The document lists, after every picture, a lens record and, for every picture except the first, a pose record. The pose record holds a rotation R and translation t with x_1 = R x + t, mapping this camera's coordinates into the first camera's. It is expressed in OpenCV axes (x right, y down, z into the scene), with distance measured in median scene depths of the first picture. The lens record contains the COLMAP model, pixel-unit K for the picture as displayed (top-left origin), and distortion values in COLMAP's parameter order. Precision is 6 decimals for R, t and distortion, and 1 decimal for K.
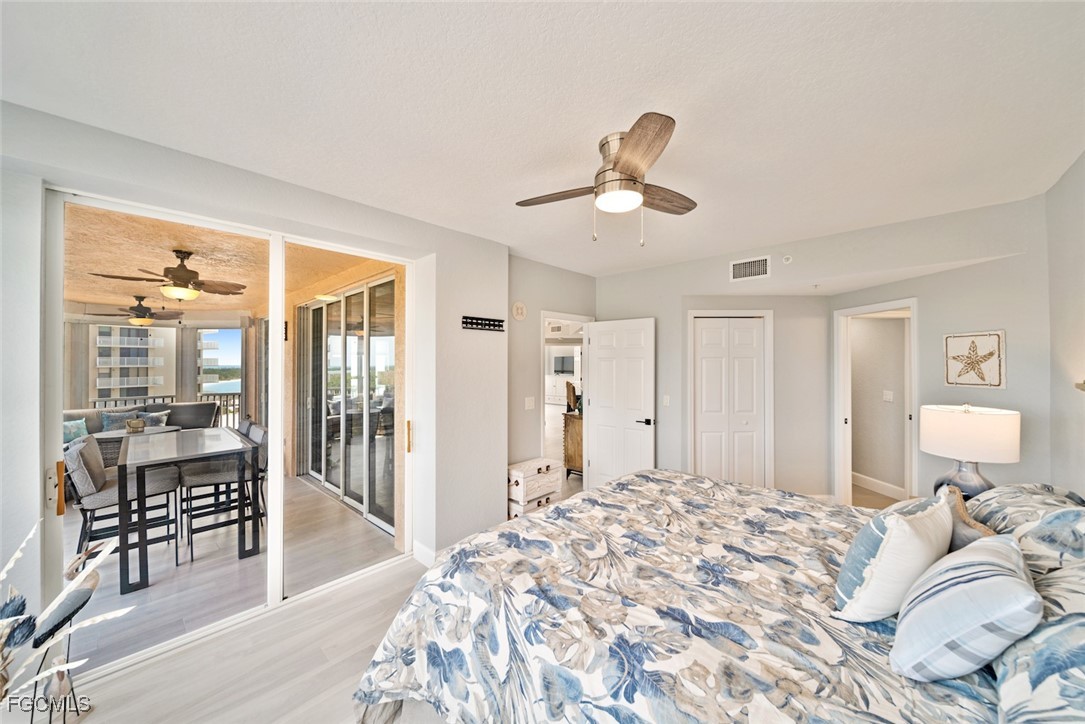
lens RADIAL K [[393.8, 0, 559.8], [0, 393.8, 354.7], [0, 0, 1]] dist [0.000277, -0.000111]
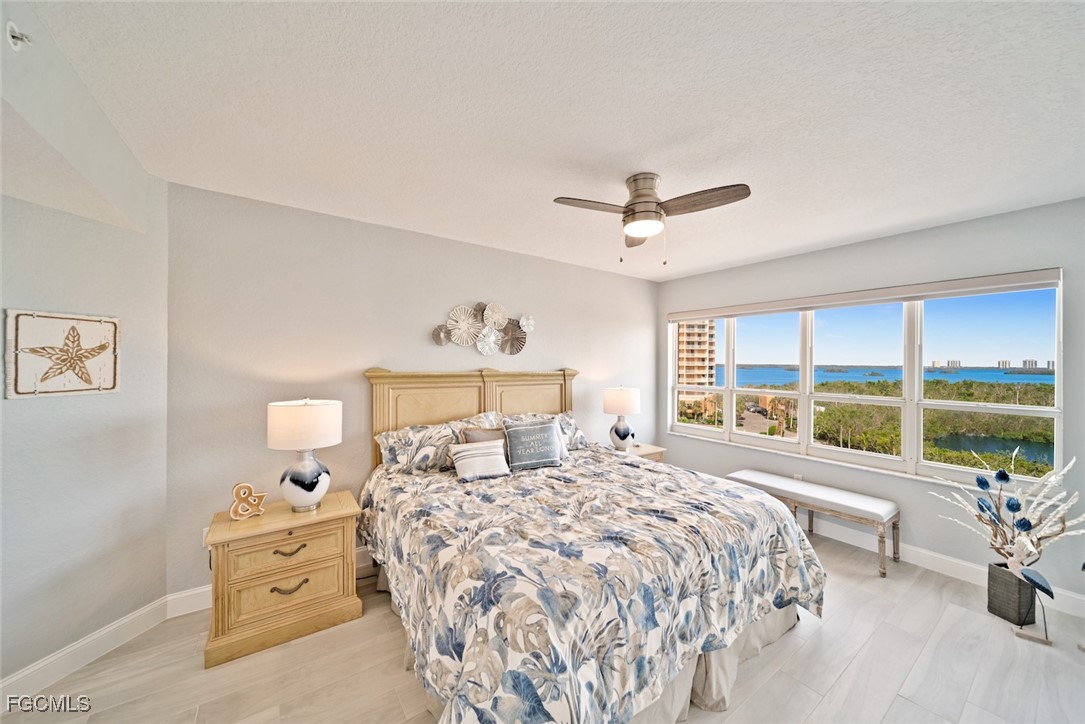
lens RADIAL K [[370.6, 0, 539.2], [0, 370.6, 359.8], [0, 0, 1]] dist [-0.000971, -0.000113]
pose [[-0.974051, -0.004270, 0.226289, 0.164646], [-0.009458, 0.999717, -0.021848, 0.036533], [-0.226132, -0.023422, -0.973815, 1.857899]]
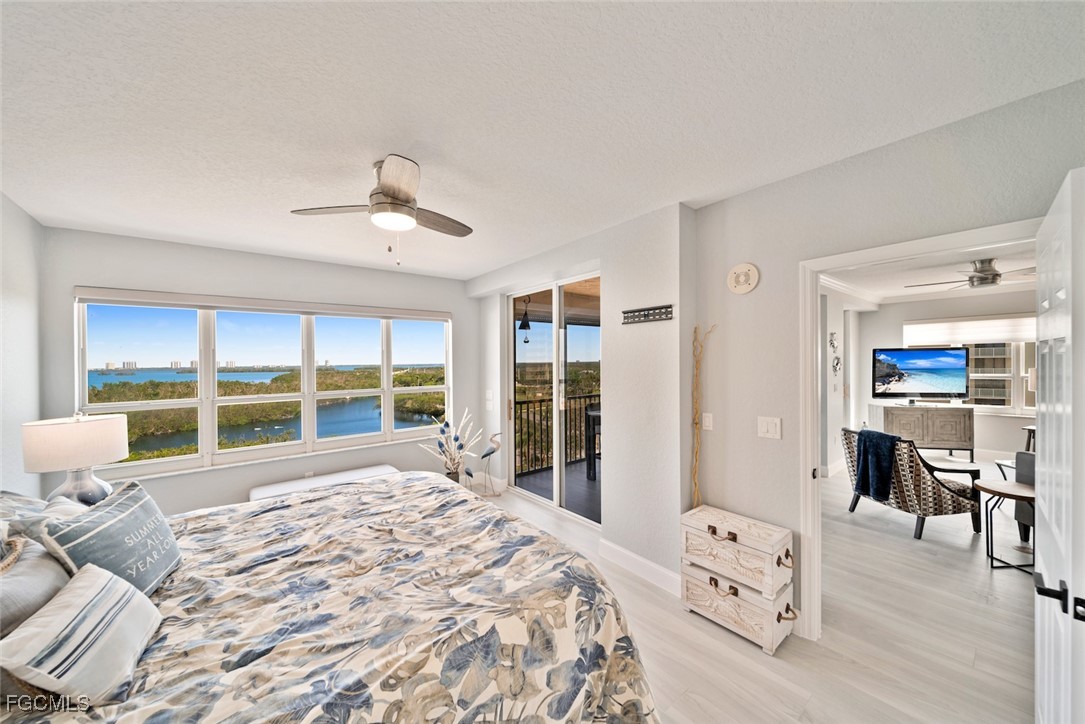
lens RADIAL K [[389.2, 0, 542.5], [0, 389.2, 362.0], [0, 0, 1]] dist [-0.000538, -0.000348]
pose [[-0.177438, 0.009477, -0.984086, 0.988033], [0.031121, 0.999508, 0.004014, 0.018061], [0.983640, -0.029913, -0.177646, 1.371151]]
